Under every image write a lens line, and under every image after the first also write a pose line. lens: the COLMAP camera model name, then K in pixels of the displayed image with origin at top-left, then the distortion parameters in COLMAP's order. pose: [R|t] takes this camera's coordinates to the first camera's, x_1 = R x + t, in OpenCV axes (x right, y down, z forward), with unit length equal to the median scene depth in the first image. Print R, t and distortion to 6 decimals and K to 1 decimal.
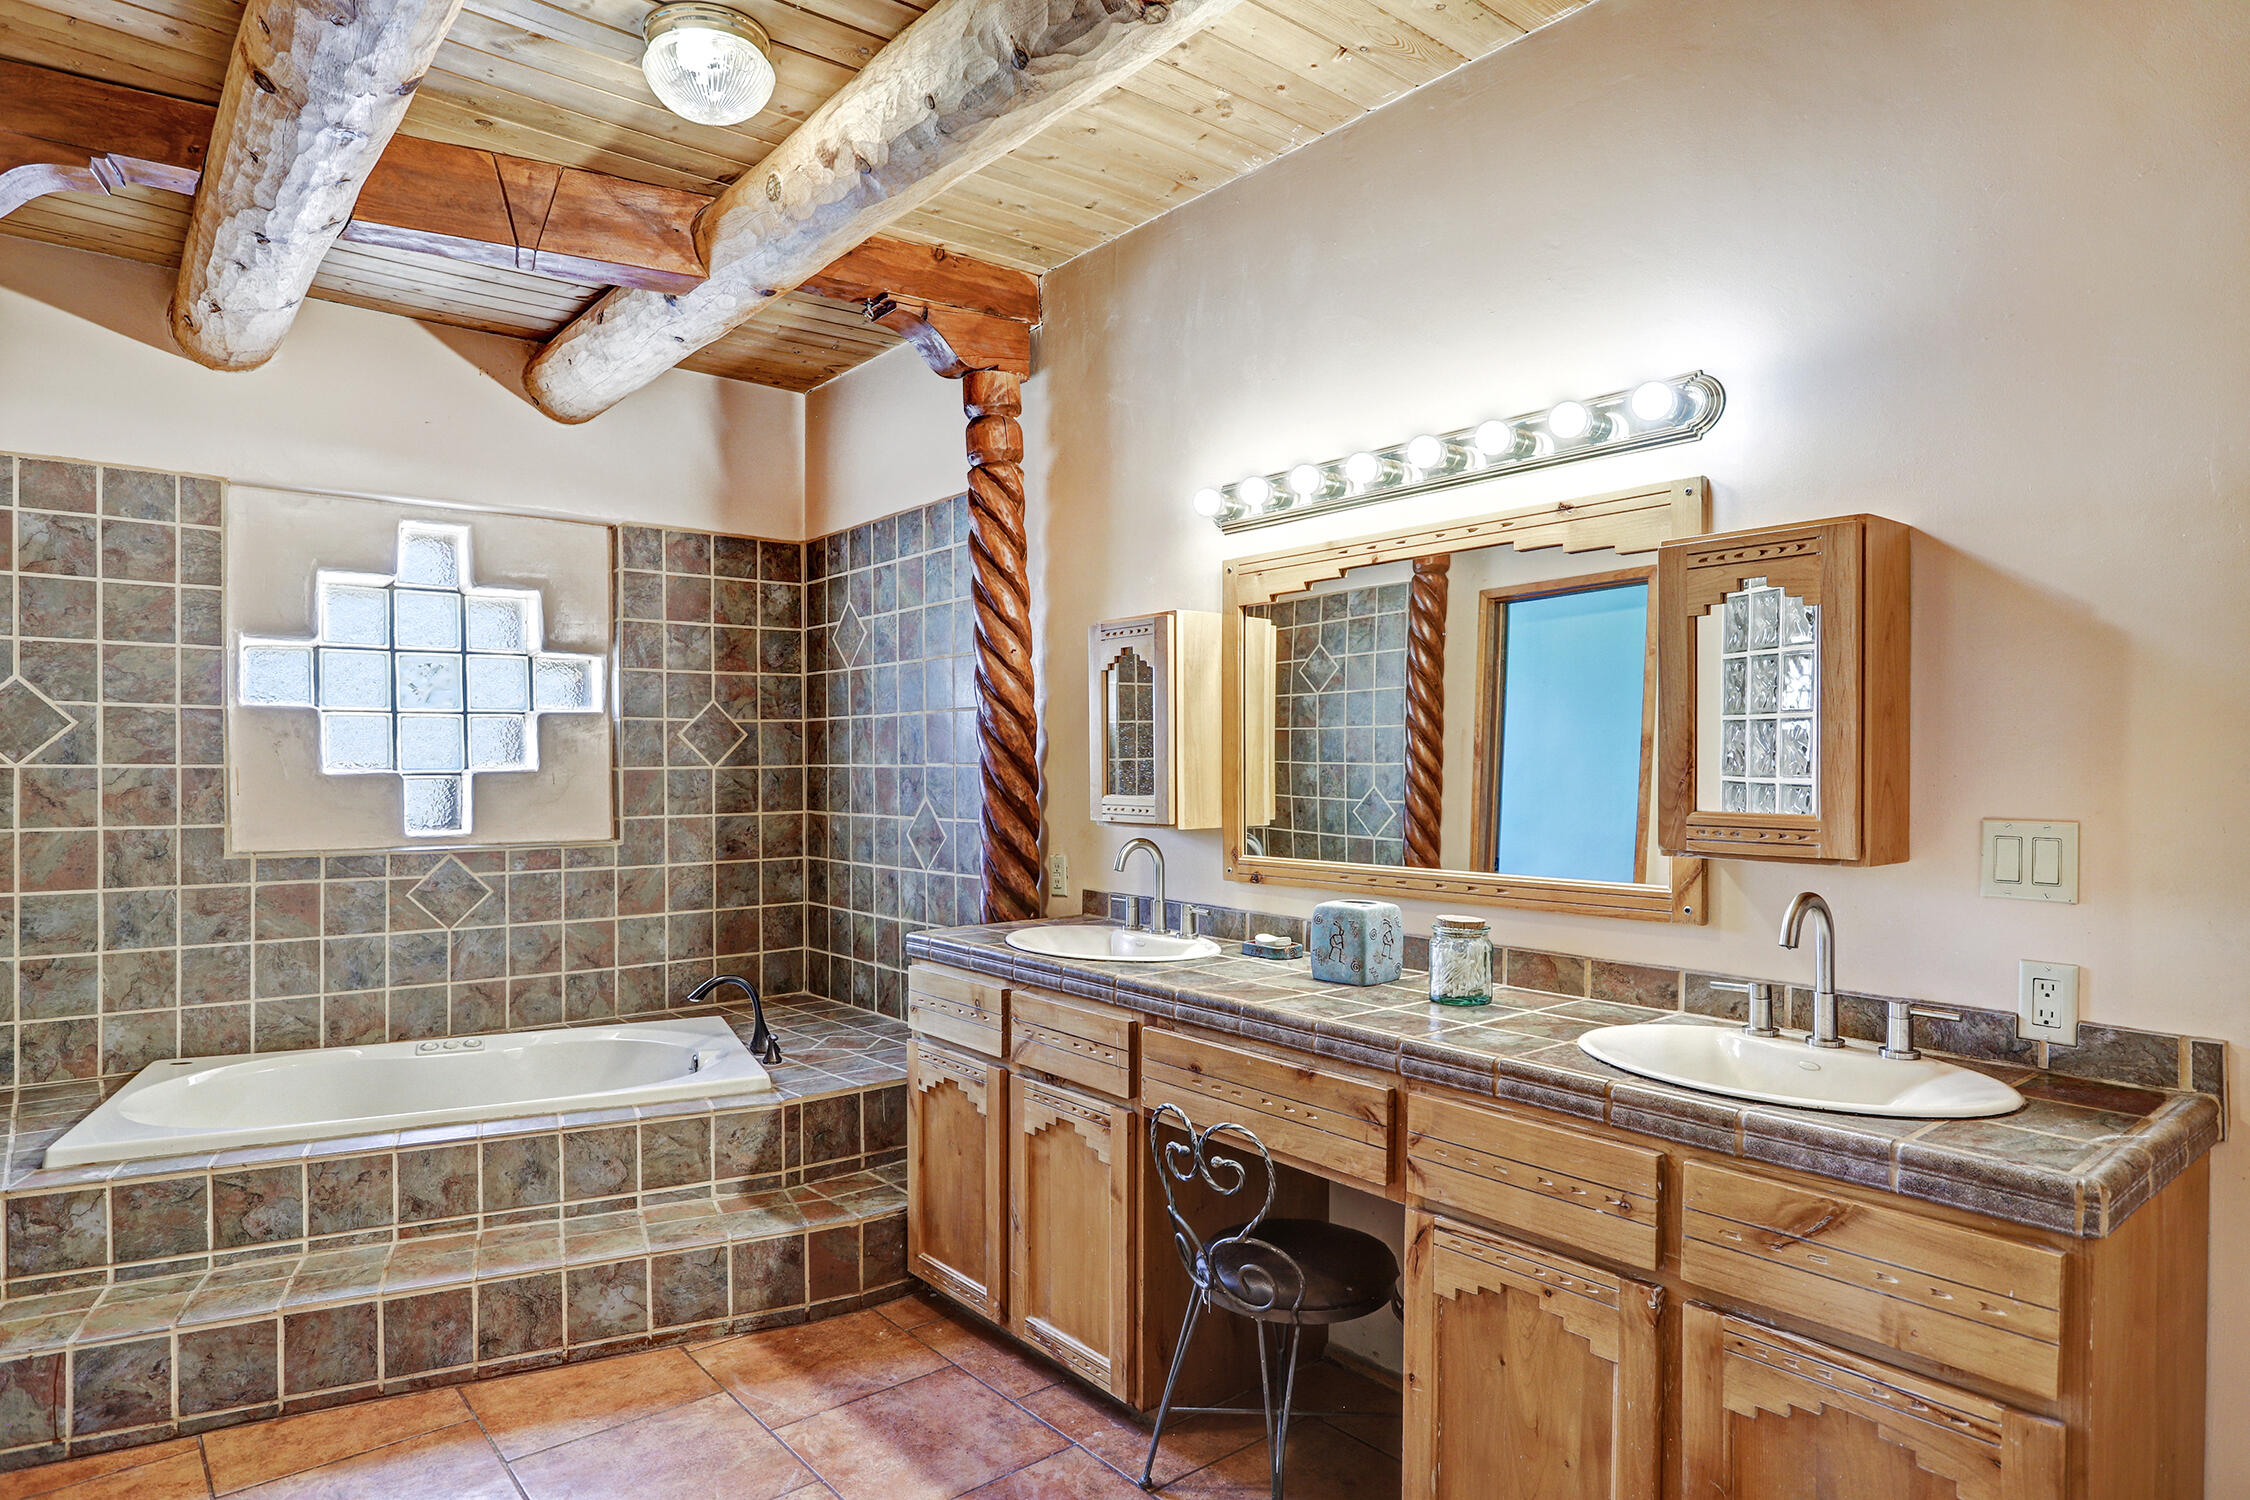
lens RADIAL K [[1266.1, 0, 1125.0], [0, 1266.1, 750.0], [0, 0, 1]] dist [-0.006155, 0.001890]
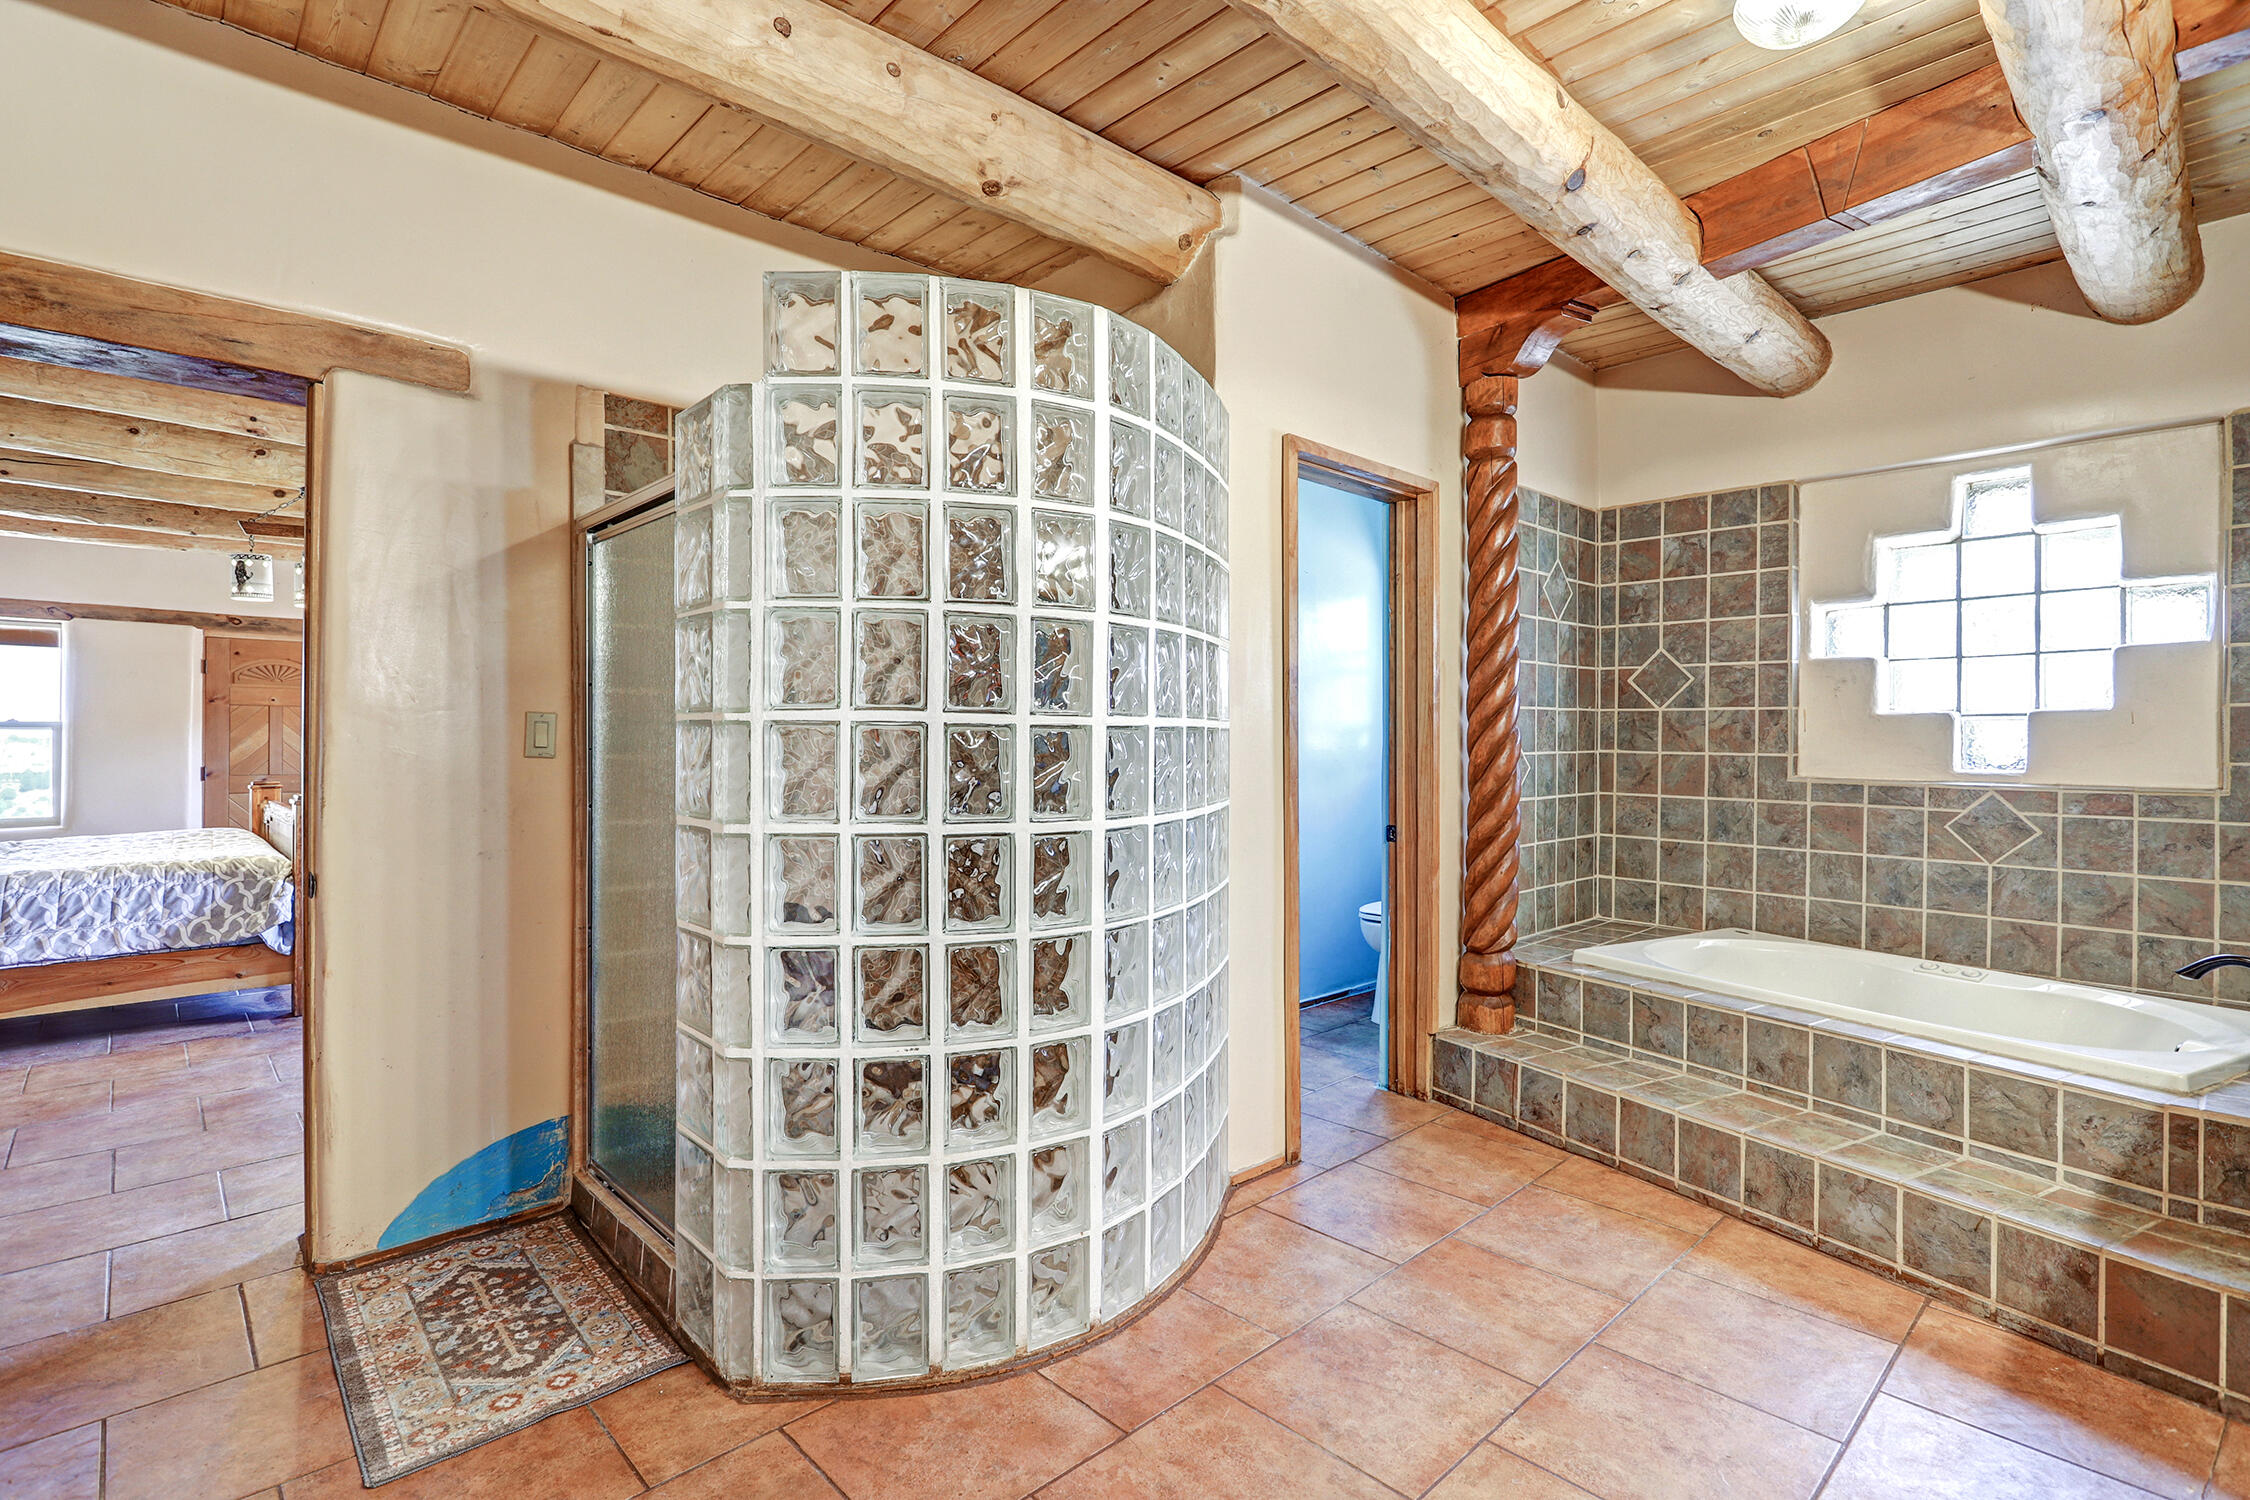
lens RADIAL K [[1068.8, 0, 1111.8], [0, 1068.8, 711.2], [0, 0, 1]] dist [0.001225, 0.000080]
pose [[0.061540, -0.022962, -0.997840, 0.317576], [0.004255, 0.999732, -0.022743, 0.038225], [0.998096, -0.002846, 0.061621, 0.262615]]
